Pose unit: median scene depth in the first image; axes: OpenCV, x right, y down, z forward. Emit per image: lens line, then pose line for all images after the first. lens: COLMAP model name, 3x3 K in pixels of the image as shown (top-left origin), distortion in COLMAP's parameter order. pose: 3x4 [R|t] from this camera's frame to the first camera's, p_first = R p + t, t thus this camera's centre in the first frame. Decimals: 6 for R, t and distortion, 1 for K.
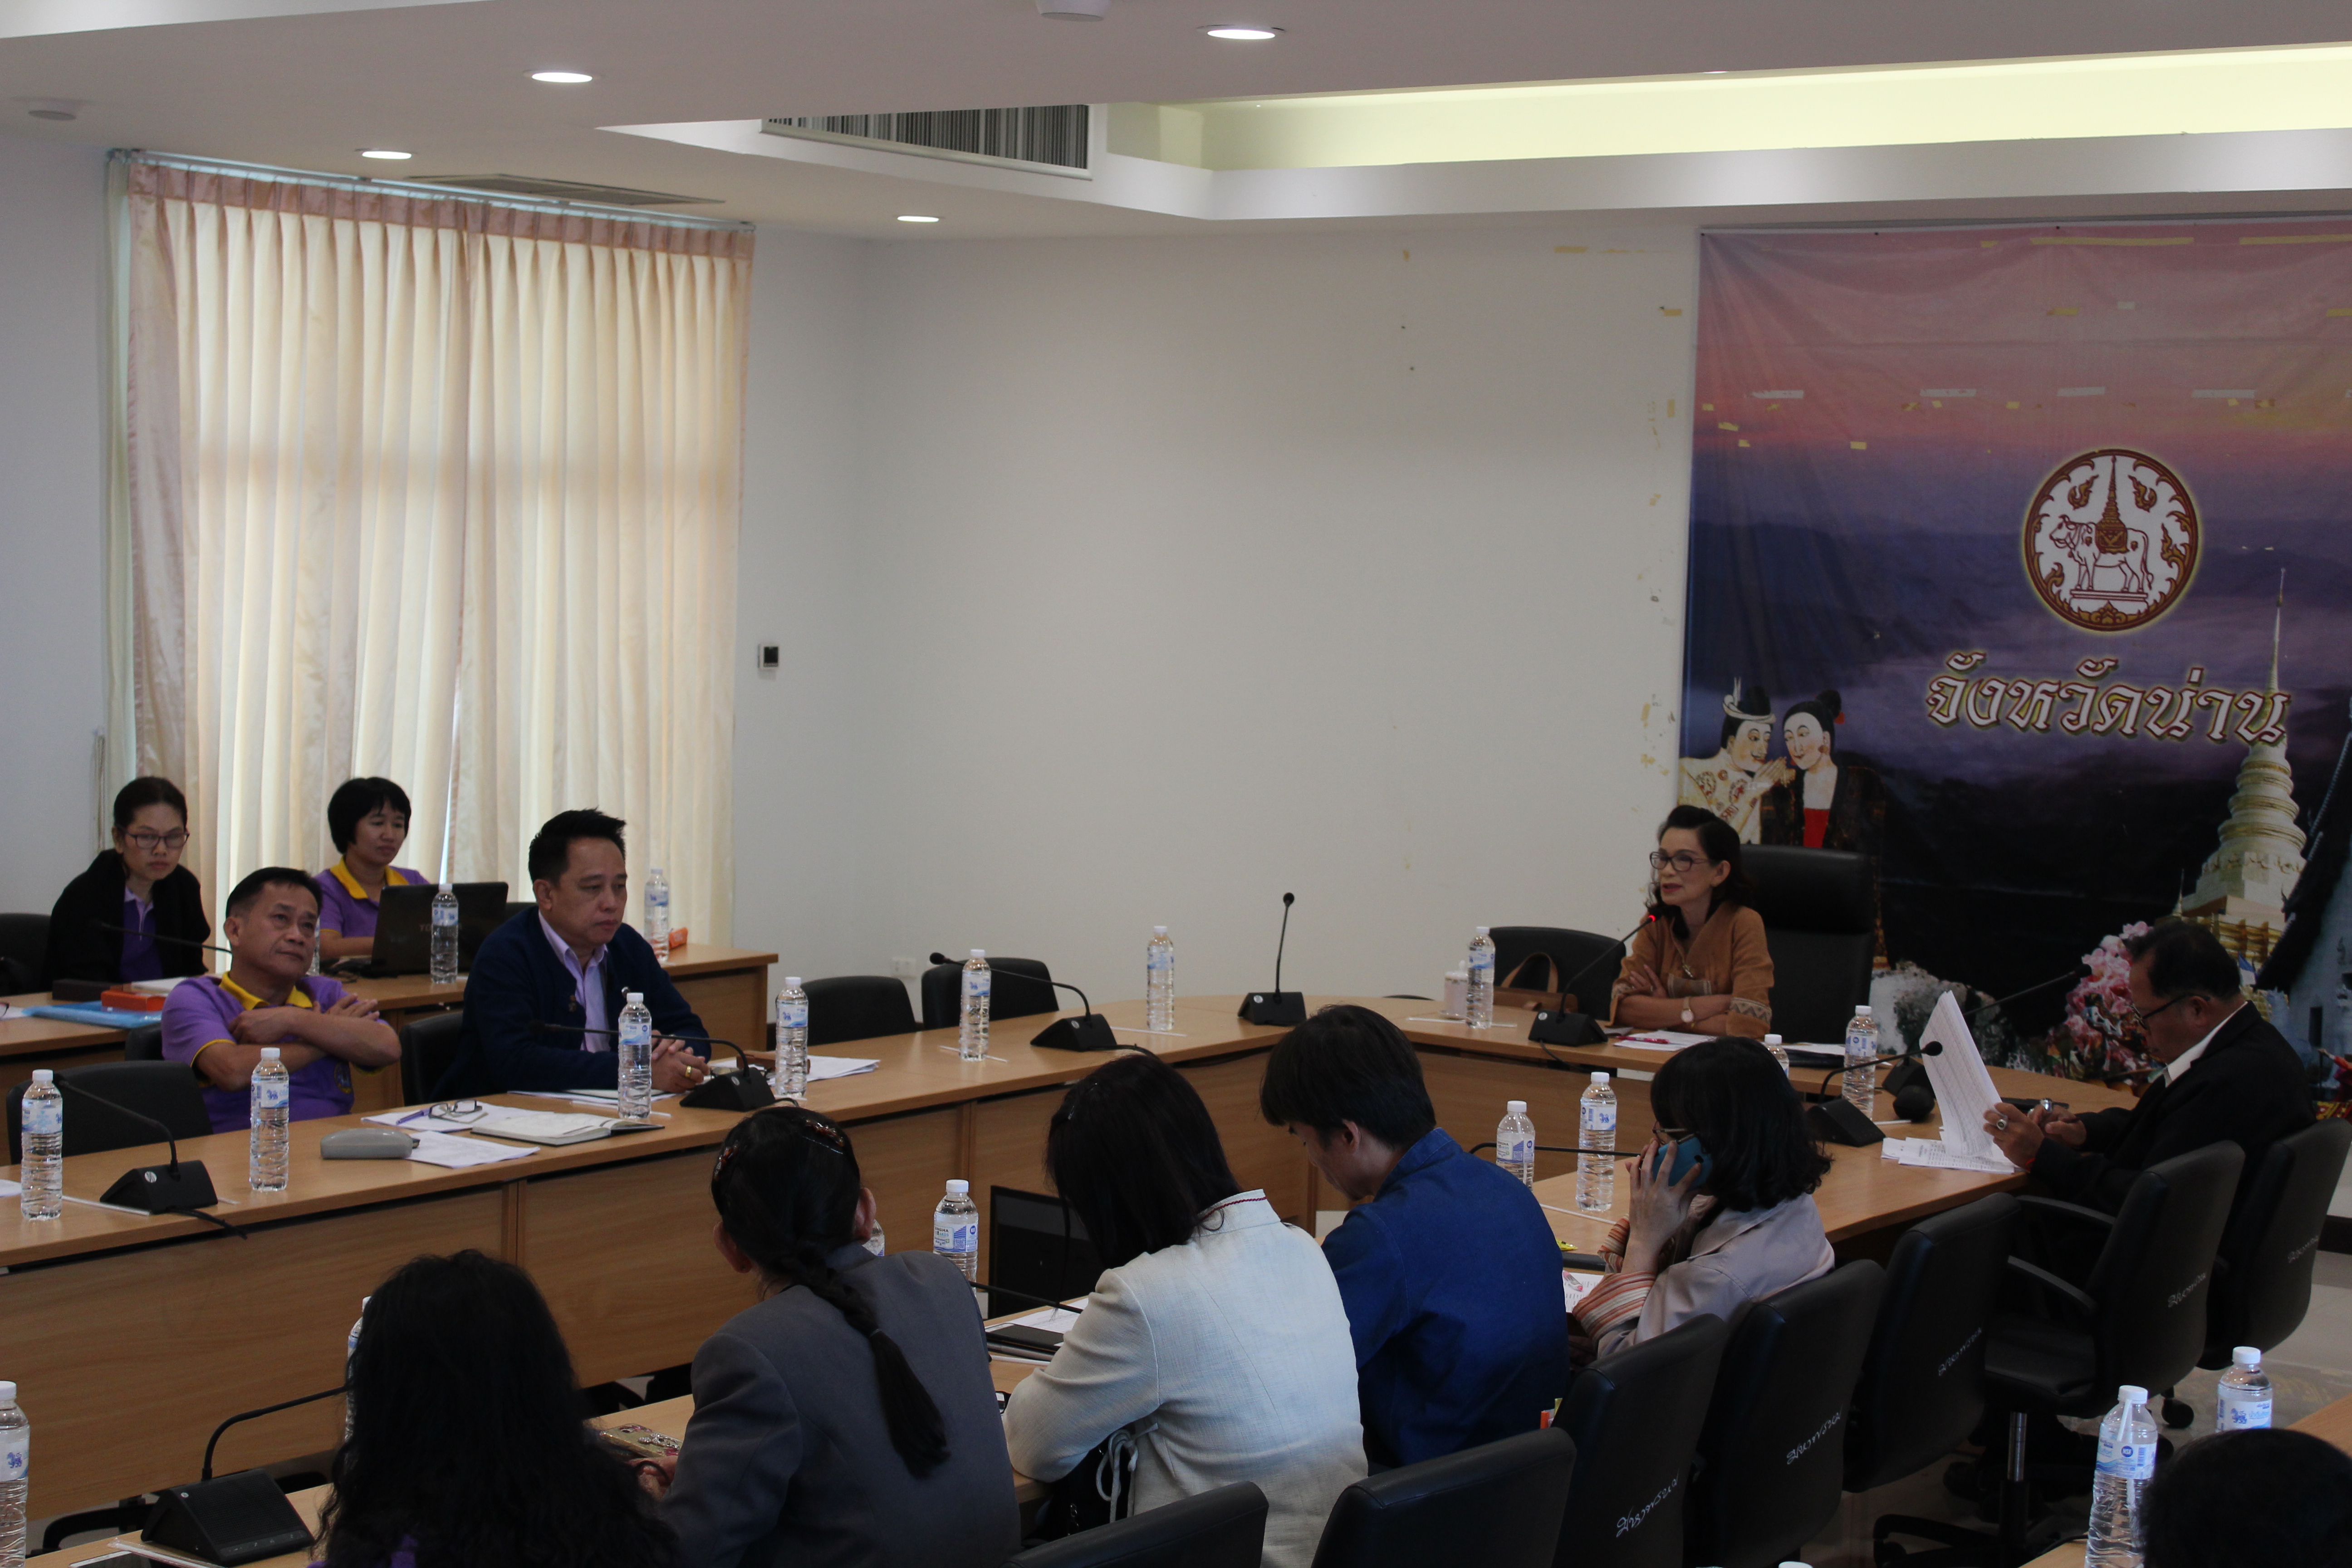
lens RADIAL K [[3861.5, 0, 1174.4], [0, 3861.5, 785.7], [0, 0, 1]] dist [0.043702, 0.000000]
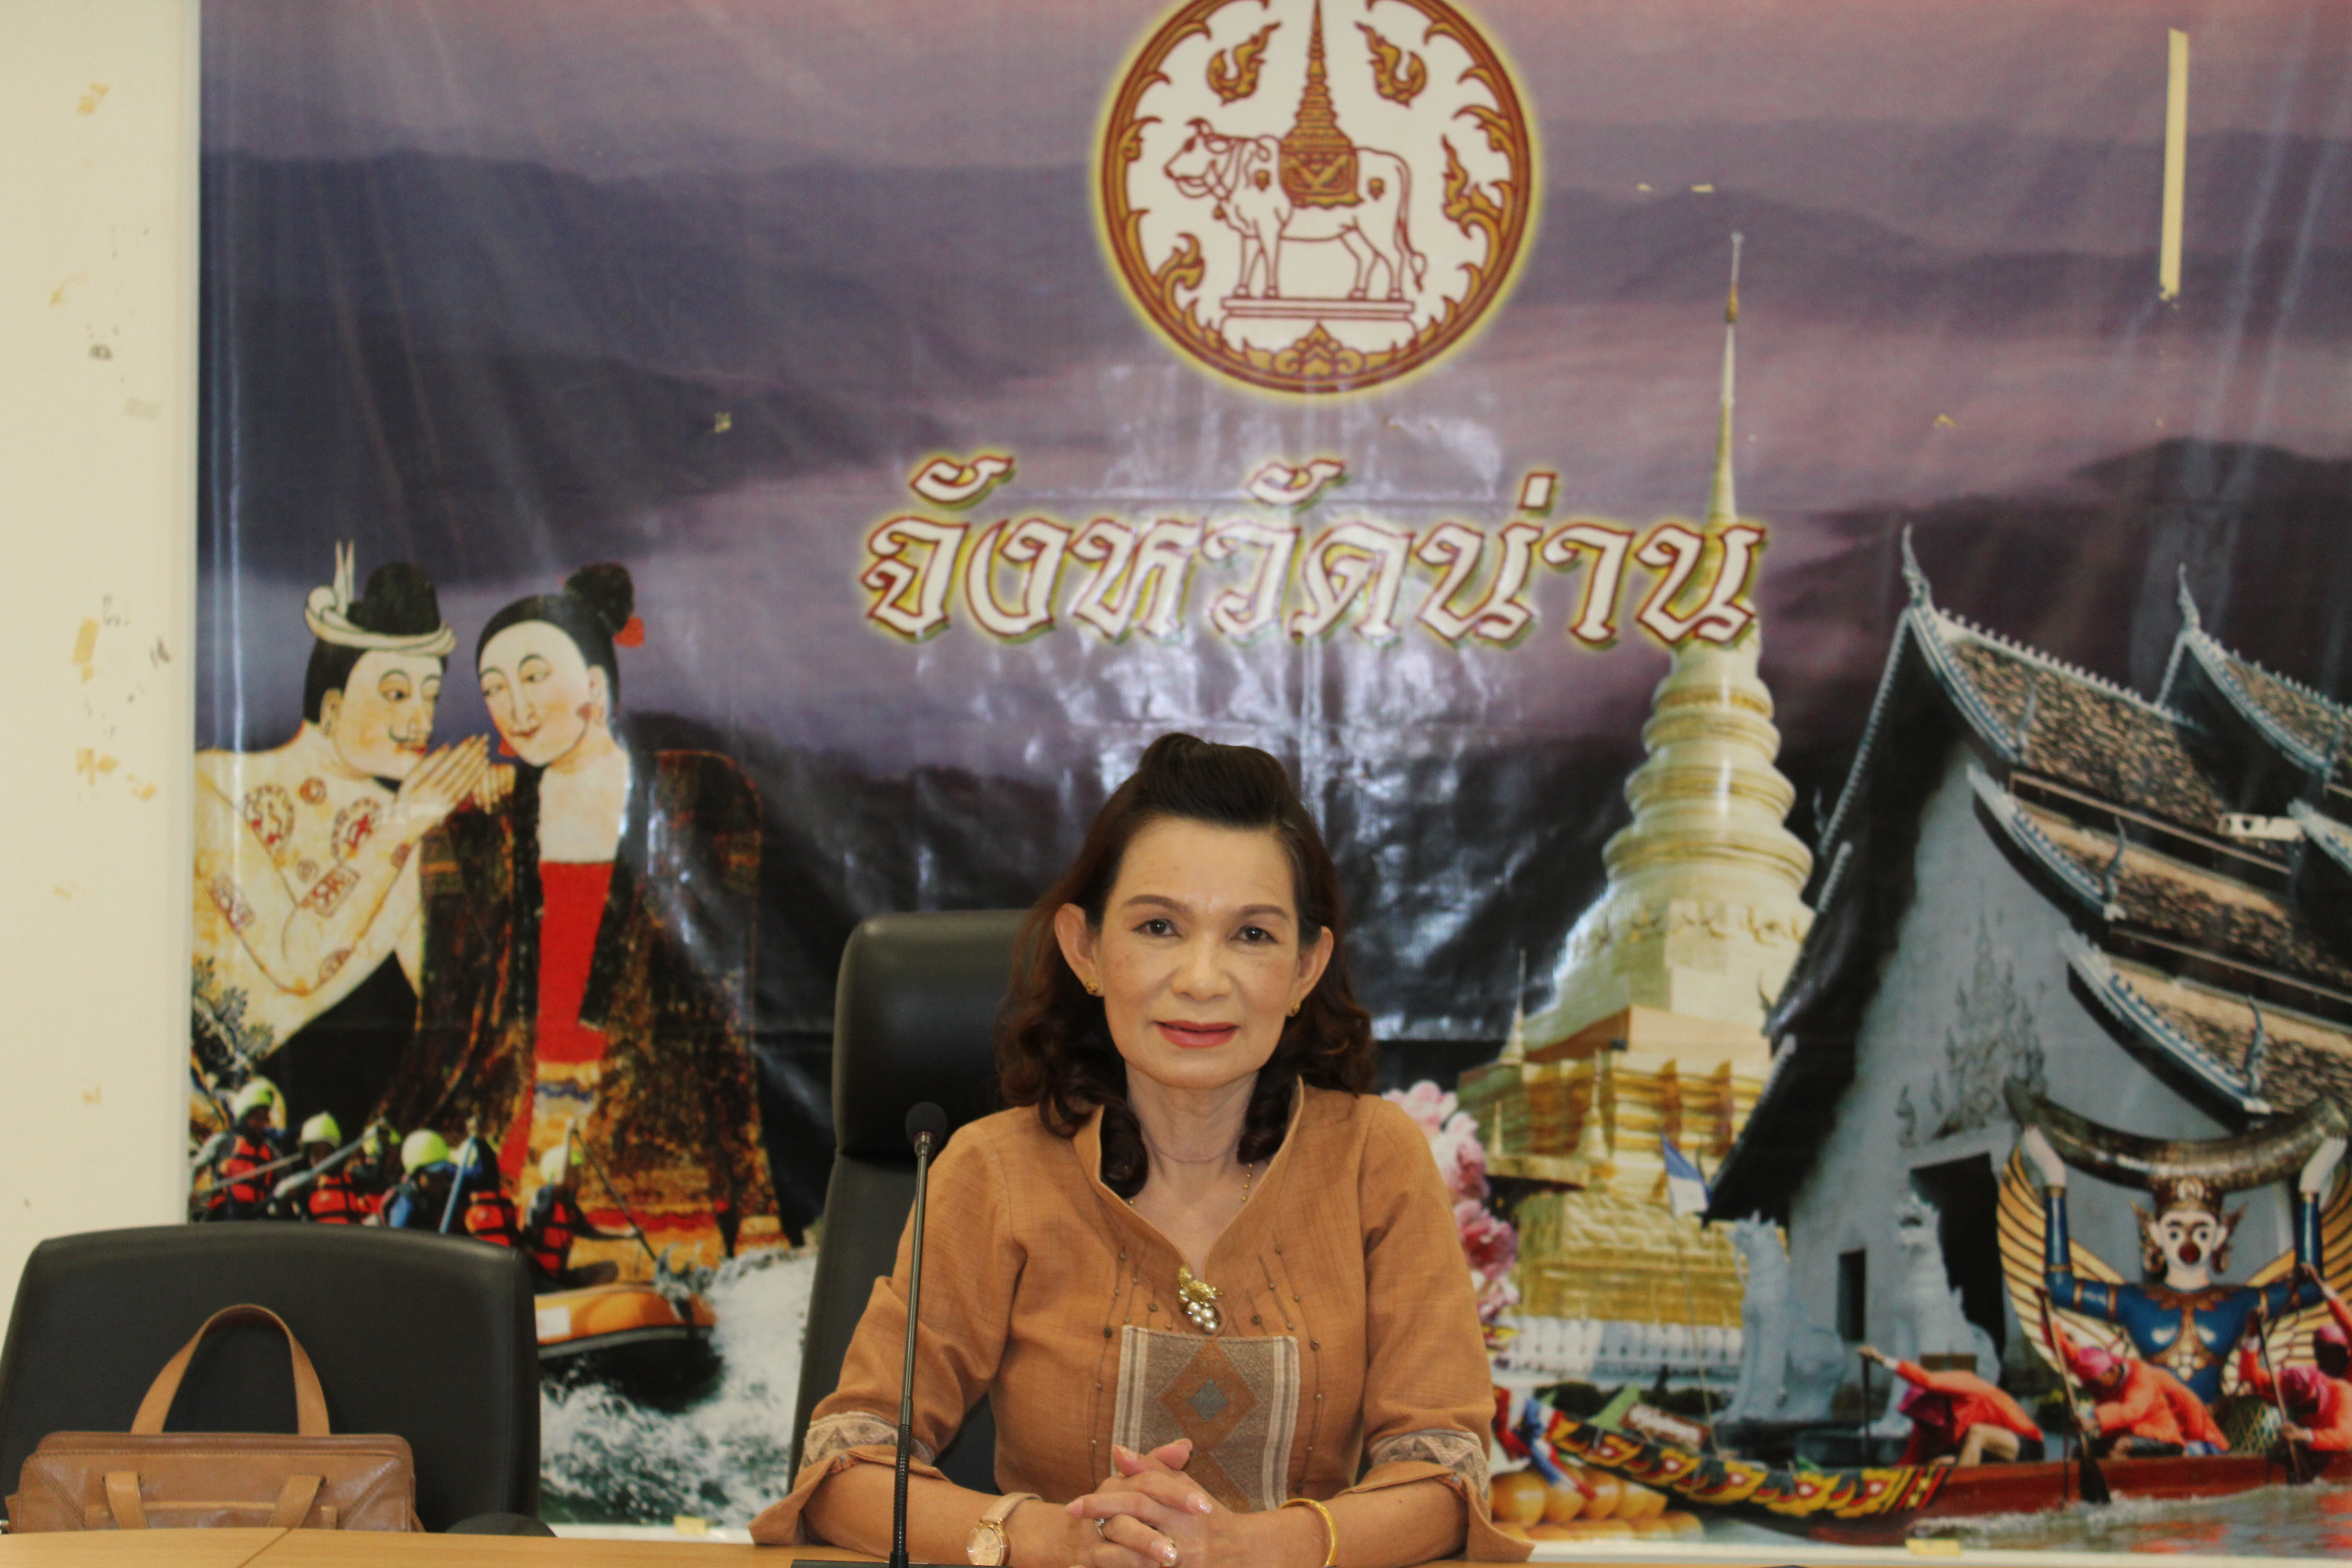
lens RADIAL K [[4377.5, 0, 1174.5], [0, 4377.5, 763.2], [0, 0, 1]] dist [0.021667, 0.000000]
pose [[0.832482, -0.027651, 0.553362, -0.034915], [0.052419, 0.998205, -0.028980, 0.012853], [-0.551567, 0.053133, 0.832437, 0.615967]]
